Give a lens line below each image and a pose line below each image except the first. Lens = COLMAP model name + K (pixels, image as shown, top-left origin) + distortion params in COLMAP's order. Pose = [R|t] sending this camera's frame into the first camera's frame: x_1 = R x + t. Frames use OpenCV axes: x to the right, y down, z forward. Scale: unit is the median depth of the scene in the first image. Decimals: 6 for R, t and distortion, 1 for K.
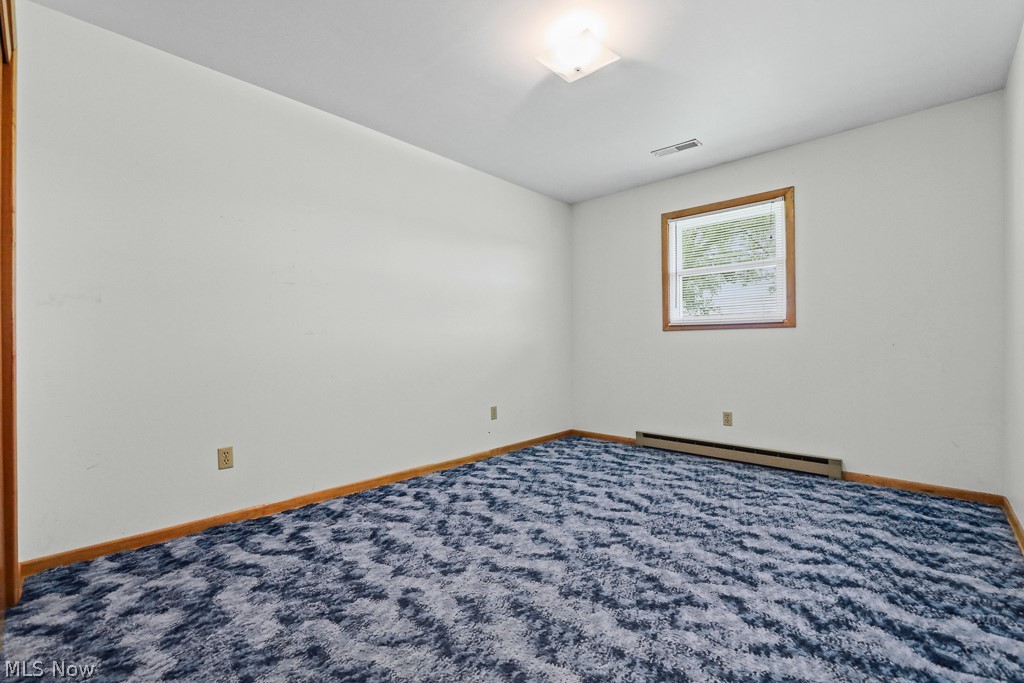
lens RADIAL K [[422.2, 0, 510.1], [0, 422.2, 346.1], [0, 0, 1]] dist [-0.000570, -0.000251]
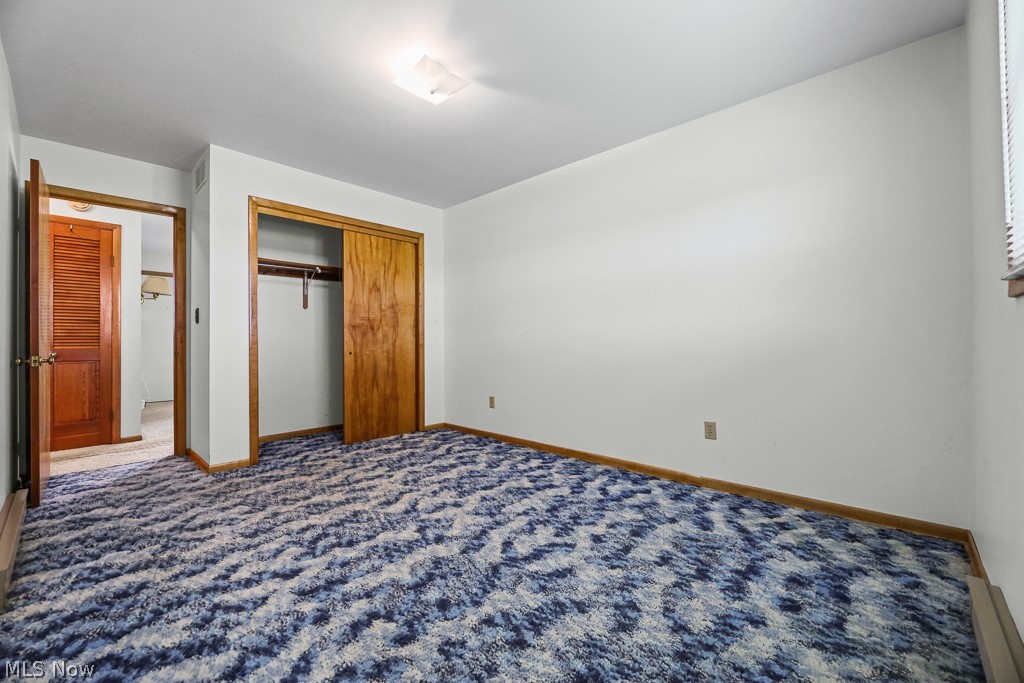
lens RADIAL K [[425.9, 0, 554.4], [0, 425.9, 338.0], [0, 0, 1]] dist [-0.001267, 0.000088]
pose [[0.067072, 0.000279, -0.997748, 1.226398], [0.004146, 0.999991, 0.000558, -0.016963], [0.997740, -0.004174, 0.067070, 1.169368]]
